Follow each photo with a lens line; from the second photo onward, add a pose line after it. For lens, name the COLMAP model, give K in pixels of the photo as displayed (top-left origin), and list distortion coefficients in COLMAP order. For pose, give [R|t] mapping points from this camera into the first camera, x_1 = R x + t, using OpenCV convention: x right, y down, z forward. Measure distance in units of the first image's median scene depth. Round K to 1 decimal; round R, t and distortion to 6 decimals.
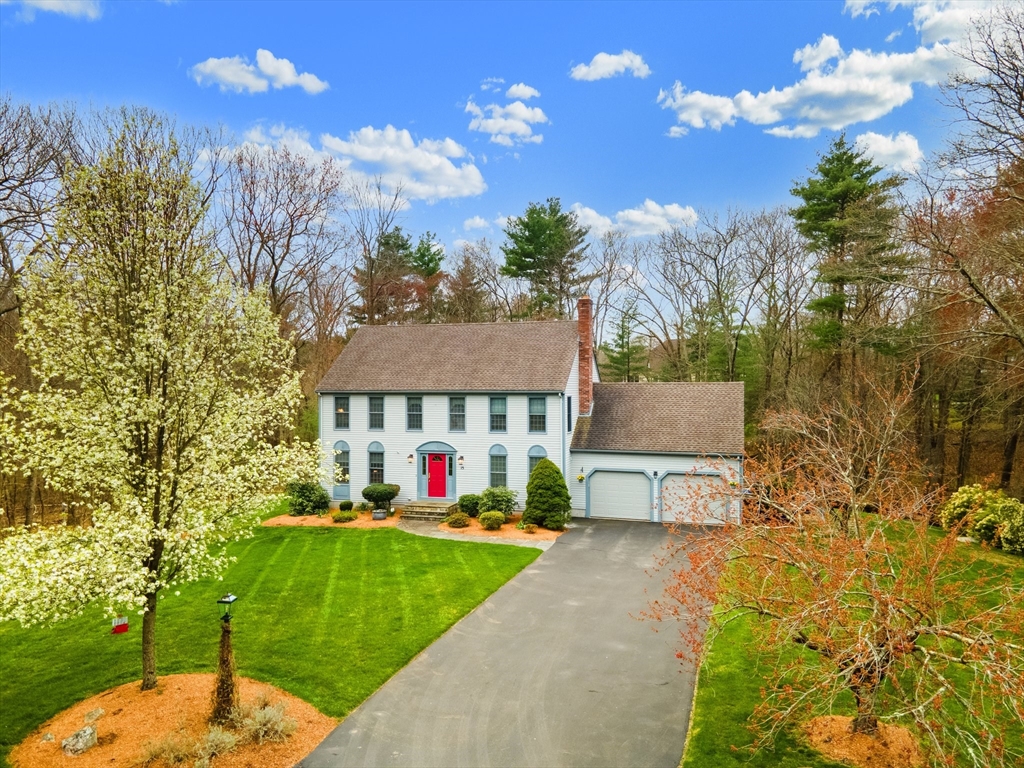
lens RADIAL K [[749.1, 0, 497.9], [0, 749.1, 382.9], [0, 0, 1]] dist [0.041898, -0.003014]
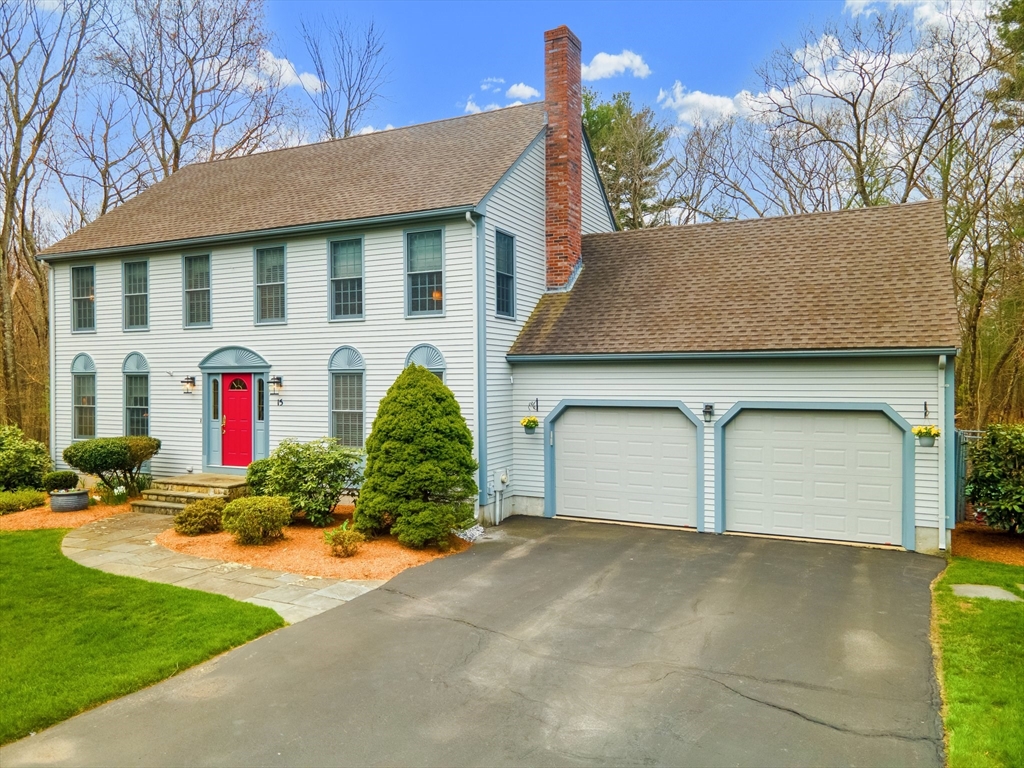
lens RADIAL K [[749.1, 0, 497.9], [0, 749.1, 382.9], [0, 0, 1]] dist [0.041898, -0.003014]
pose [[0.989185, -0.001169, -0.146667, 0.153018], [0.001998, 0.999983, 0.005504, 0.100661], [0.146658, -0.005737, 0.989171, 0.573528]]
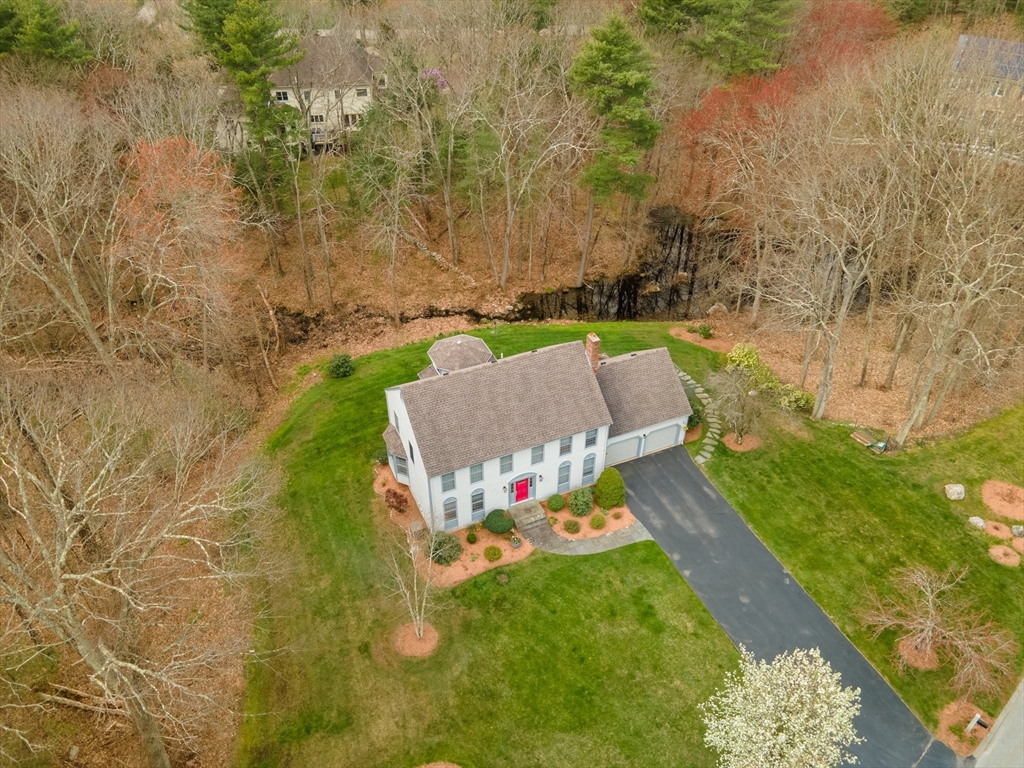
lens RADIAL K [[749.1, 0, 497.9], [0, 749.1, 382.9], [0, 0, 1]] dist [0.041898, -0.003014]
pose [[0.747837, -0.427644, 0.507800, -0.760490], [0.001965, 0.766317, 0.642460, -0.953754], [-0.663880, -0.479457, 0.573920, 0.330594]]
